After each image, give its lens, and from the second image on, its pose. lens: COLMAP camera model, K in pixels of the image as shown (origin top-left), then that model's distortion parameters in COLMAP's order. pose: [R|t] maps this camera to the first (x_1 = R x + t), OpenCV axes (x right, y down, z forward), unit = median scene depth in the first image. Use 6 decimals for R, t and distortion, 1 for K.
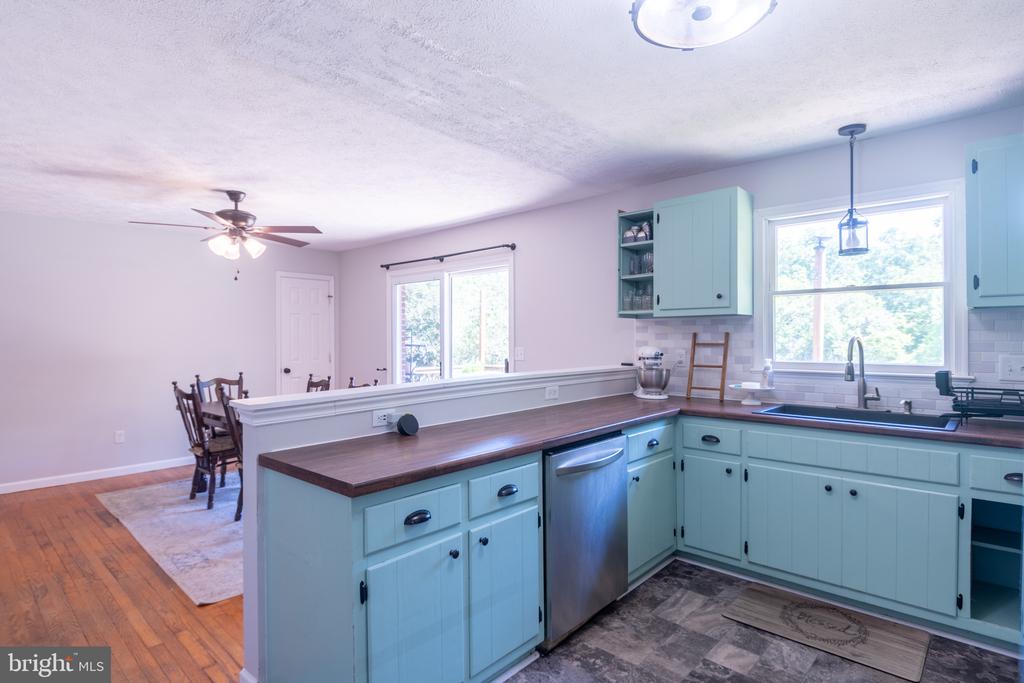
lens RADIAL K [[533.2, 0, 515.2], [0, 533.2, 338.1], [0, 0, 1]] dist [0.015305, -0.022195]
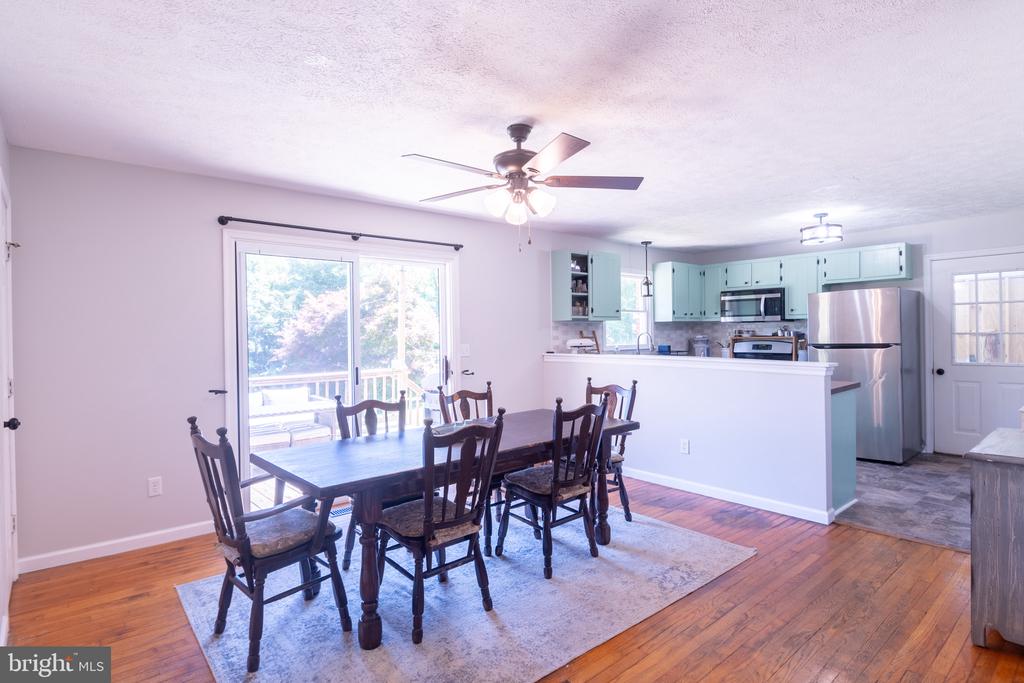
lens RADIAL K [[533.2, 0, 515.2], [0, 533.2, 338.1], [0, 0, 1]] dist [0.015305, -0.022195]
pose [[0.111843, -0.003287, 0.993720, -1.348169], [0.018918, 0.999820, 0.001178, 0.007069], [-0.993546, 0.018667, 0.111885, 1.021681]]
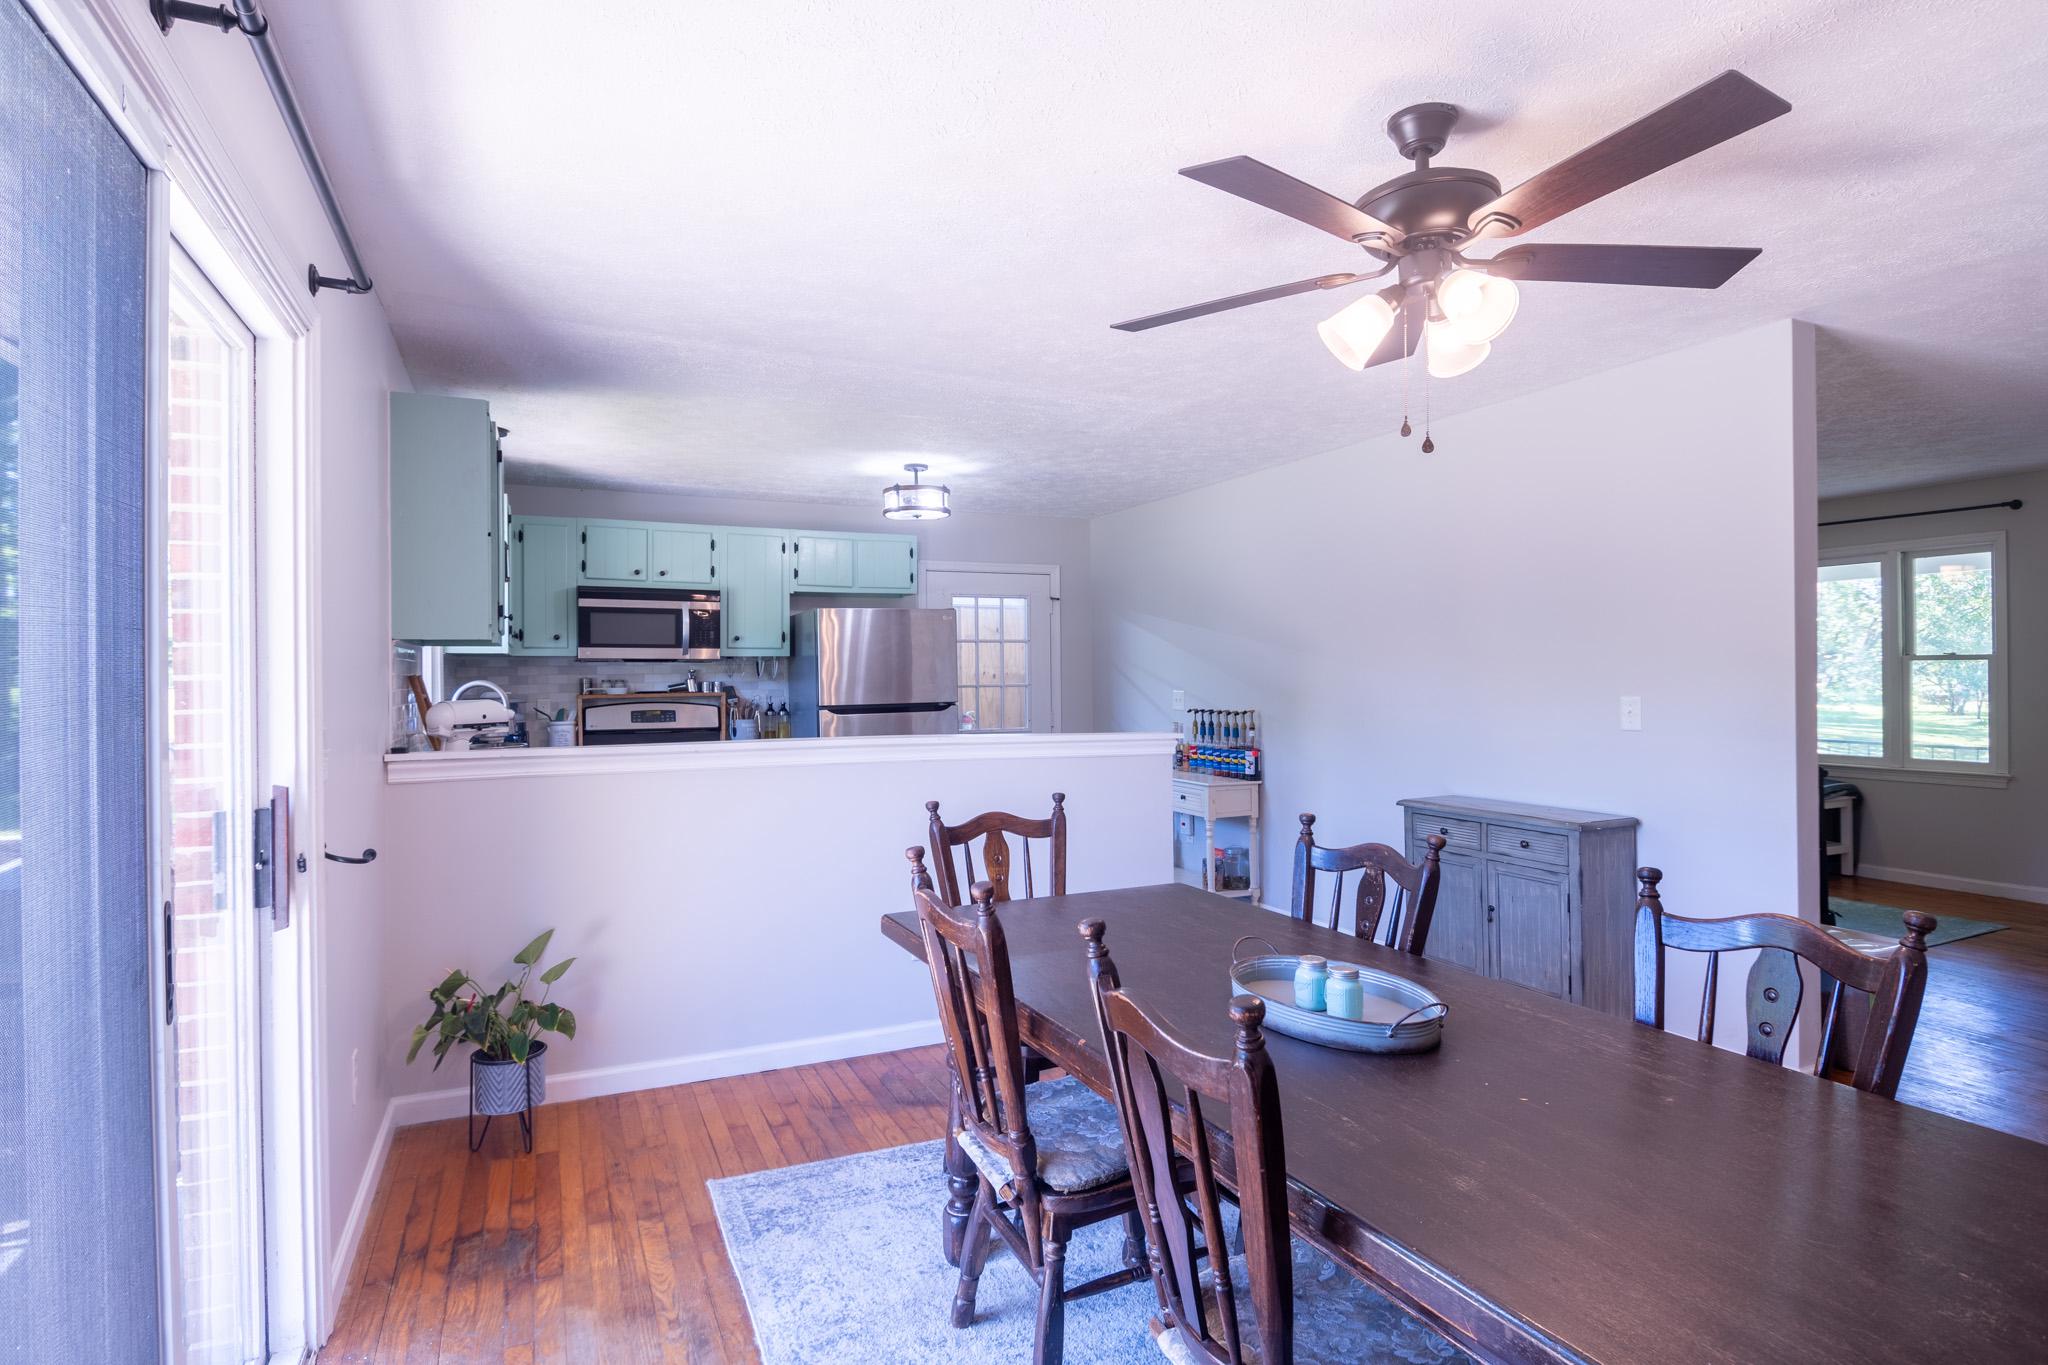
lens RADIAL K [[1066.5, 0, 1030.3], [0, 1066.5, 675.7], [0, 0, 1]] dist [0.015305, -0.022195]
pose [[-0.922518, 0.011575, 0.385780, -0.602728], [0.013973, 0.999897, 0.003413, -0.004909], [-0.385700, 0.008540, -0.922585, 1.717611]]
